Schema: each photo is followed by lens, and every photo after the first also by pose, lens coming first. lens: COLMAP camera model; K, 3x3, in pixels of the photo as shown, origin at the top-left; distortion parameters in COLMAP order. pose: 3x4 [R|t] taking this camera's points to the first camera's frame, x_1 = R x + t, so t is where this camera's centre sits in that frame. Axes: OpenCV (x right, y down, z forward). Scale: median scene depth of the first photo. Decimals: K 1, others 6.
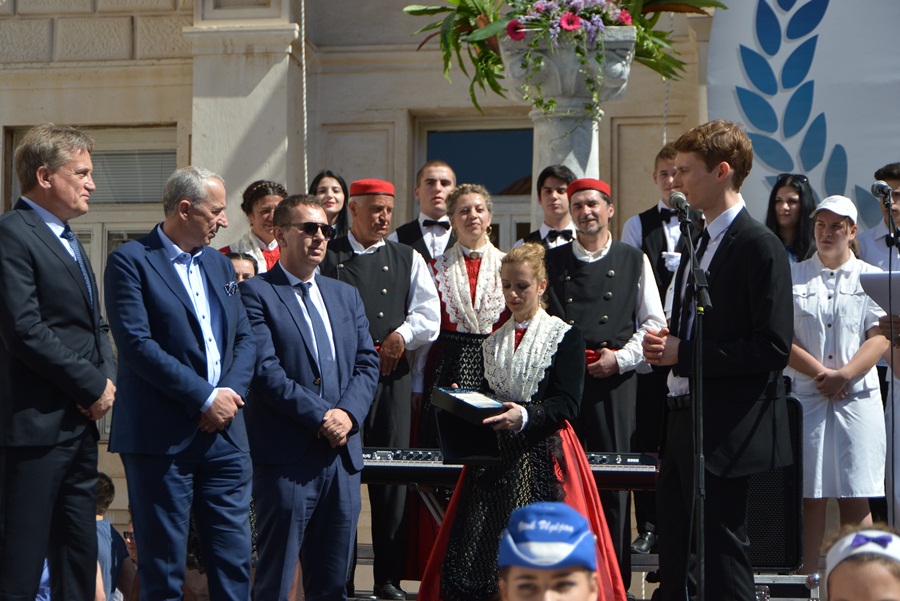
lens RADIAL K [[2073.2, 0, 450.9], [0, 2073.2, 257.6], [0, 0, 1]] dist [0.423816, -4.142837]
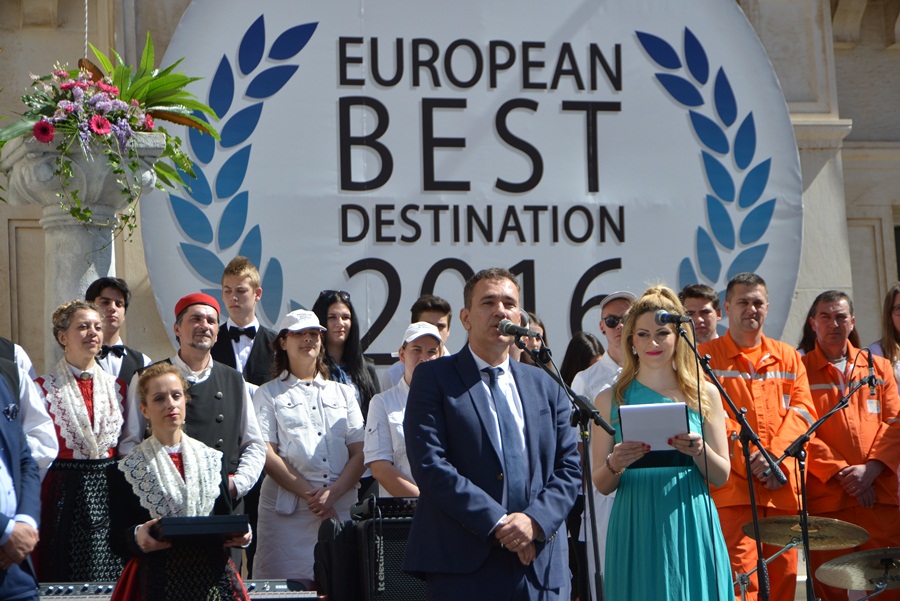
lens RADIAL K [[2351.6, 0, 450.0], [0, 2351.6, 300.5], [0, 0, 1]] dist [0.031162, -0.716640]
pose [[0.903369, 0.016619, 0.428542, -0.252387], [-0.005065, 0.999593, -0.028087, -0.005044], [-0.428835, 0.023202, 0.903085, -0.024538]]
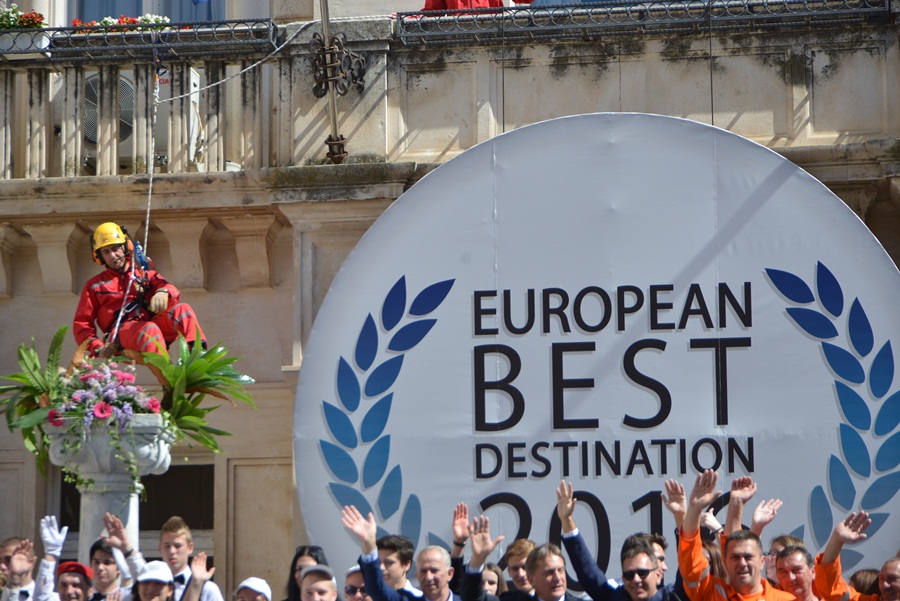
lens RADIAL K [[2730.1, 0, 450.0], [0, 2730.1, 300.5], [0, 0, 1]] dist [0.049580, 0.323992]
pose [[0.999937, -0.001549, 0.011100, 0.230064], [0.002310, 0.997626, -0.068829, -0.069149], [-0.010967, 0.068850, 0.997567, -0.500739]]
